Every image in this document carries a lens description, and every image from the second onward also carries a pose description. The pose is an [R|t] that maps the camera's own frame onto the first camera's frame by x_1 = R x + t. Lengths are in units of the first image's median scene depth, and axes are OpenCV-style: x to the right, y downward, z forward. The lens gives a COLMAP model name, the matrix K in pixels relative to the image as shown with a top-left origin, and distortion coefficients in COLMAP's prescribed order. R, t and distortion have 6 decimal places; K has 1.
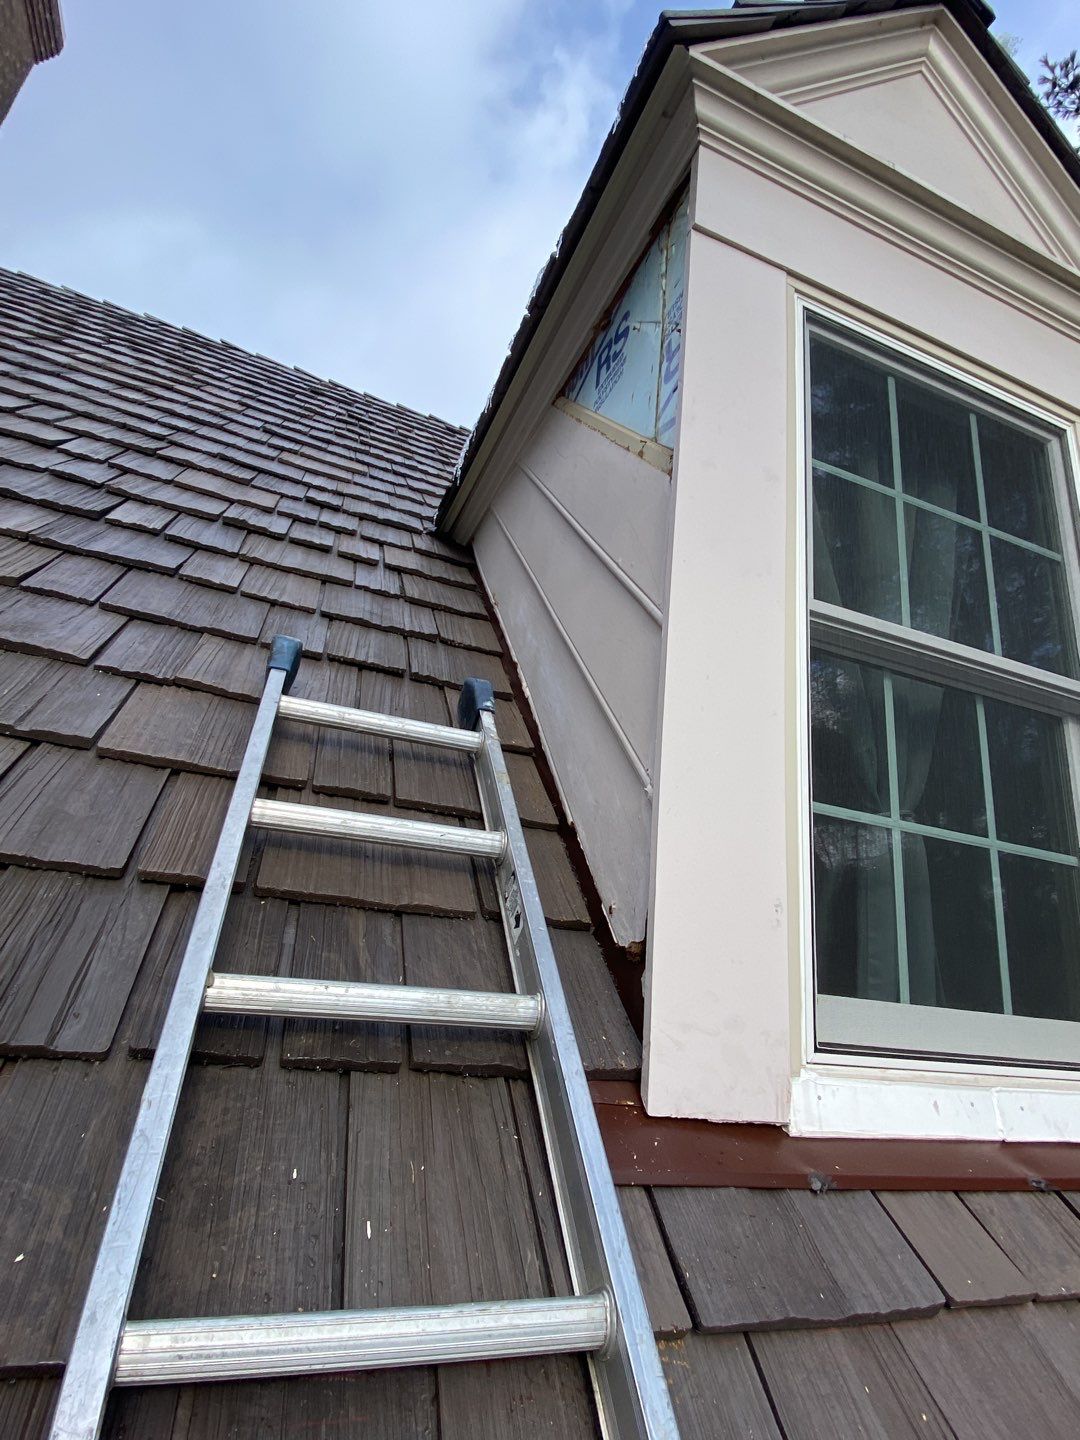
lens RADIAL K [[1180.4, 0, 542.7], [0, 1180.4, 726.5], [0, 0, 1]] dist [0.032938, -0.053368]
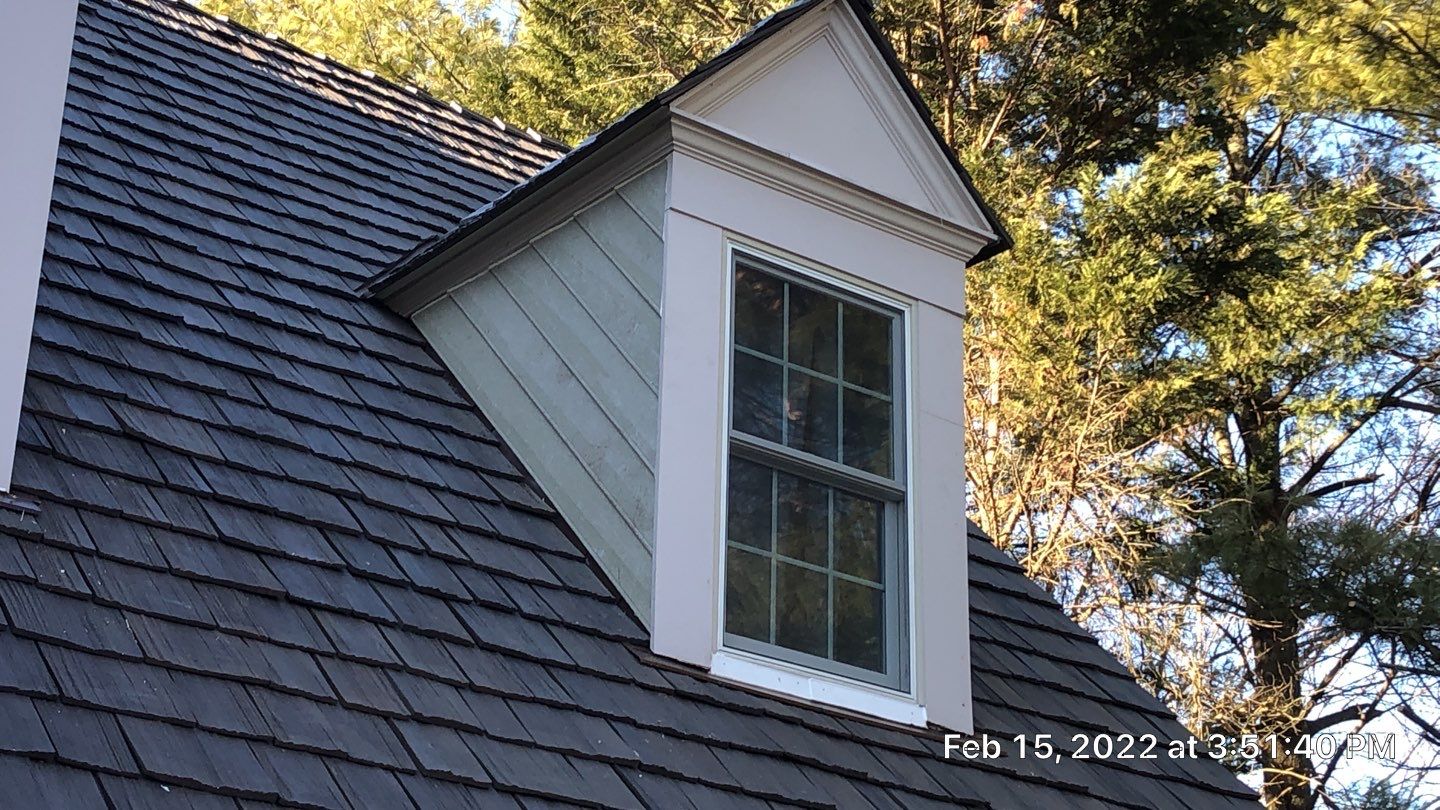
lens RADIAL K [[2043.7, 0, 719.4], [0, 2043.7, 405.7], [0, 0, 1]] dist [-0.003413, 0.000000]
pose [[0.981663, 0.029823, 0.188275, -0.333059], [-0.019292, 0.998158, -0.057519, 0.029974], [-0.189644, 0.052832, 0.980430, -1.813242]]
